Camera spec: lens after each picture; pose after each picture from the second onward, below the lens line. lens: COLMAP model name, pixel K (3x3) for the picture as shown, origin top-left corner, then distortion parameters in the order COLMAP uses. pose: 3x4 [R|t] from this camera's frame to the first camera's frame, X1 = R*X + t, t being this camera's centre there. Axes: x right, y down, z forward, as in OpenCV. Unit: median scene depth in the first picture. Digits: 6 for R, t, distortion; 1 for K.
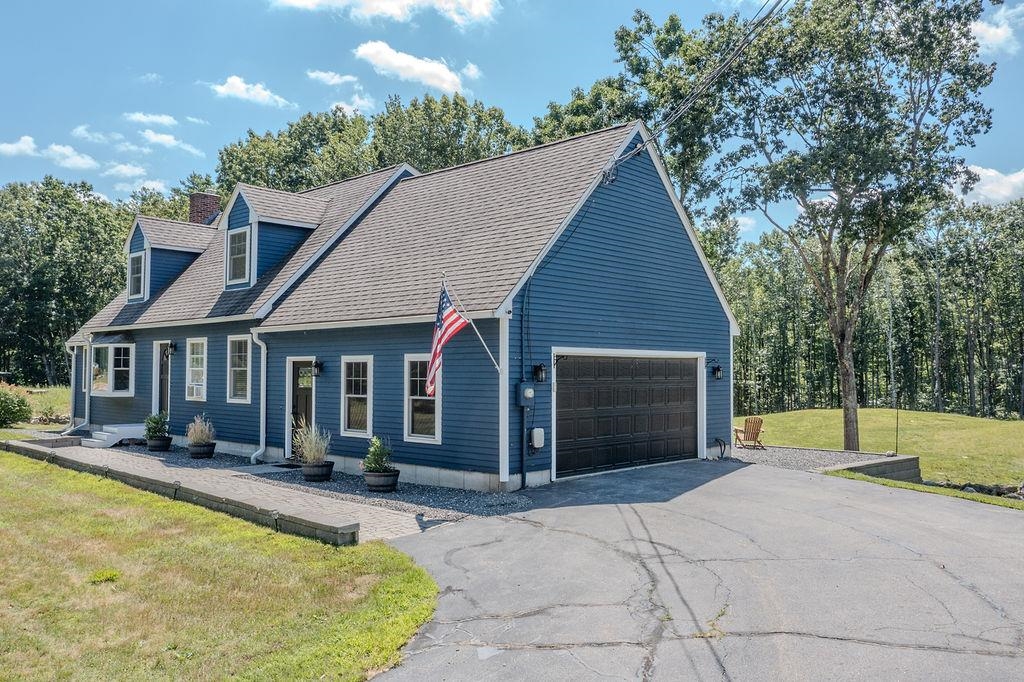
lens RADIAL K [[828.8, 0, 507.3], [0, 828.8, 338.2], [0, 0, 1]] dist [-0.012575, 0.008607]
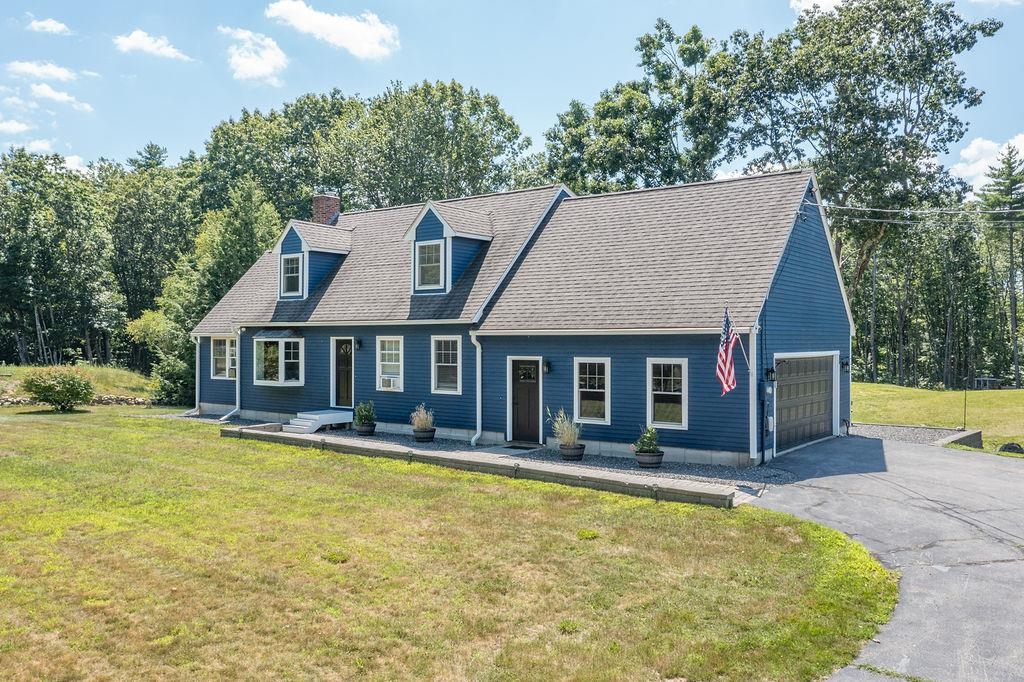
lens RADIAL K [[828.8, 0, 519.2], [0, 828.8, 341.7], [0, 0, 1]] dist [-0.012575, 0.008607]
pose [[0.993324, -0.001829, 0.115347, -0.184140], [-0.002985, 0.999132, 0.041552, -0.022692], [-0.115323, -0.041619, 0.992456, -0.086785]]
